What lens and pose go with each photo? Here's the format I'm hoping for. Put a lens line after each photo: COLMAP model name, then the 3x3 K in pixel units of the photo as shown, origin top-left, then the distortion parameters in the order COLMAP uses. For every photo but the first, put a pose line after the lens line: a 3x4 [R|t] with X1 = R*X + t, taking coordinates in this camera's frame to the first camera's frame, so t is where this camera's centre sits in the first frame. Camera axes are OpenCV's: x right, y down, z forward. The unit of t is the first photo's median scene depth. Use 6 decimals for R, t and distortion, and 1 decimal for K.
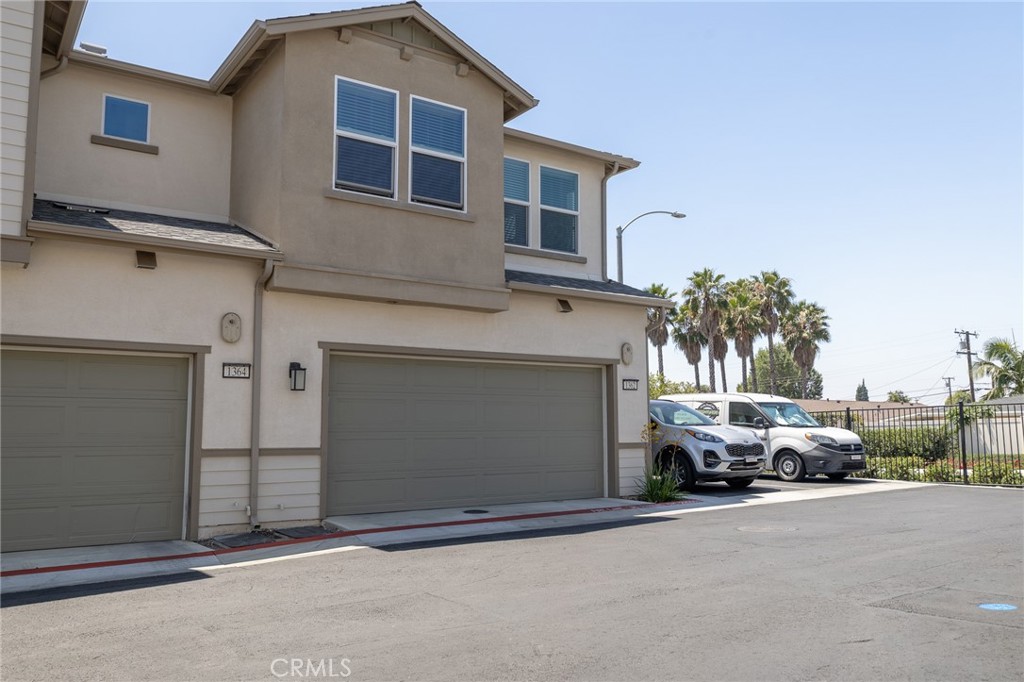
lens RADIAL K [[804.0, 0, 512.0], [0, 804.0, 341.0], [0, 0, 1]] dist [0.000014, -0.002013]
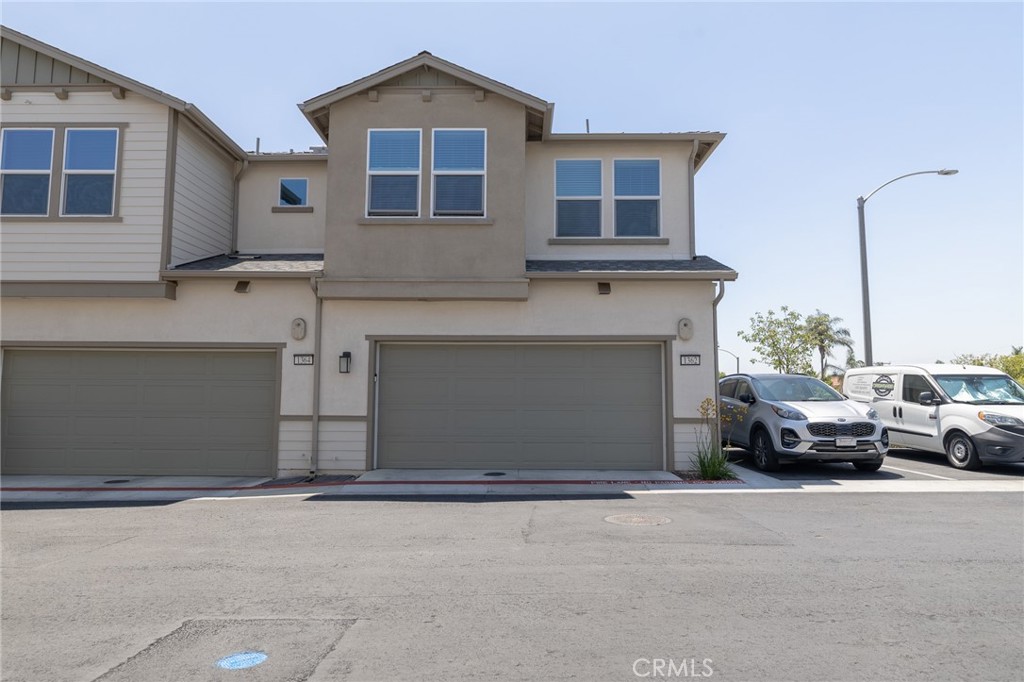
lens RADIAL K [[613.7, 0, 512.0], [0, 613.7, 341.0], [0, 0, 1]] dist [0.005555, 0.001724]
pose [[0.809694, -0.045222, -0.585108, 0.492297], [0.056268, 0.998415, 0.000700, 0.021056], [0.584149, -0.033489, 0.810955, 0.297785]]
